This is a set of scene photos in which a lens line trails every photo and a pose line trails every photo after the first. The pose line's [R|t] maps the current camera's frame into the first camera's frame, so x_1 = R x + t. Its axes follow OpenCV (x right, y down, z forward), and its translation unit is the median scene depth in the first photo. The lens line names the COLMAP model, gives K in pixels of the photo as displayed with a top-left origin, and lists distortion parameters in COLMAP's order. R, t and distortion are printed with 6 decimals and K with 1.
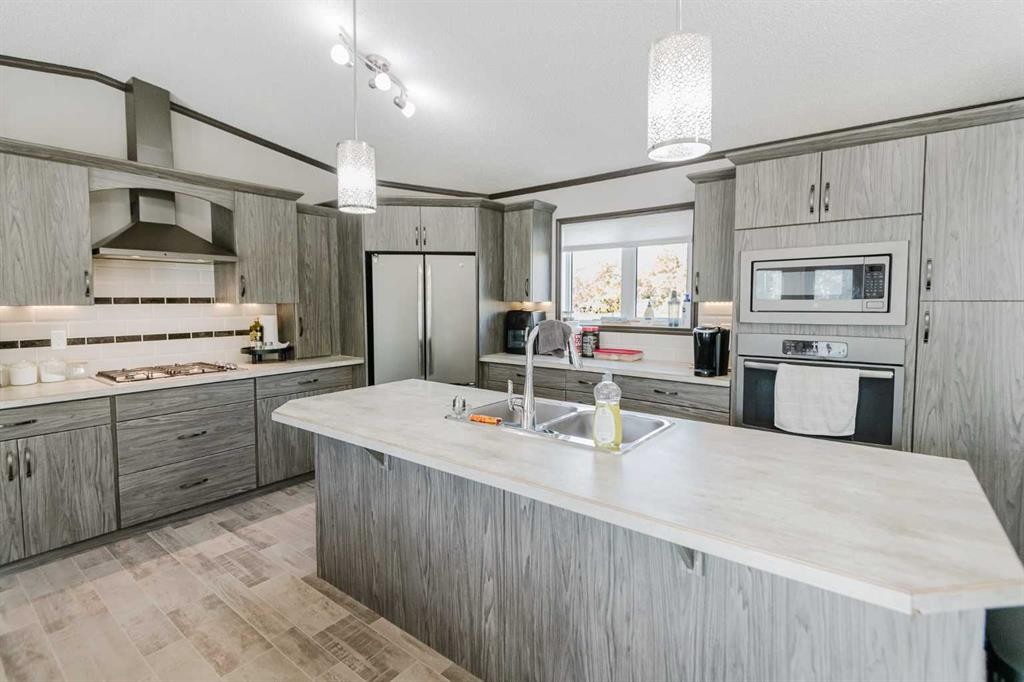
lens RADIAL K [[481.9, 0, 493.4], [0, 481.9, 325.2], [0, 0, 1]] dist [0.015269, -0.010655]
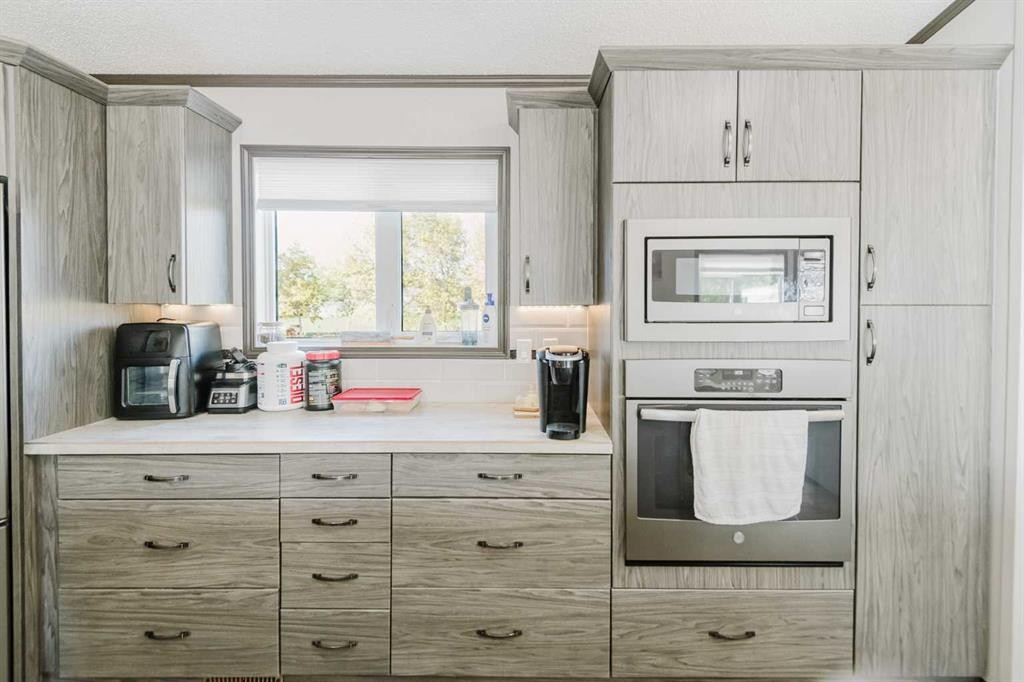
lens RADIAL K [[481.9, 0, 531.9], [0, 481.9, 315.1], [0, 0, 1]] dist [0.015269, -0.010655]
pose [[0.766491, -0.011195, 0.642157, 0.052952], [0.028517, 0.999455, -0.016614, -0.030913], [-0.641621, 0.031047, 0.766393, 0.636582]]
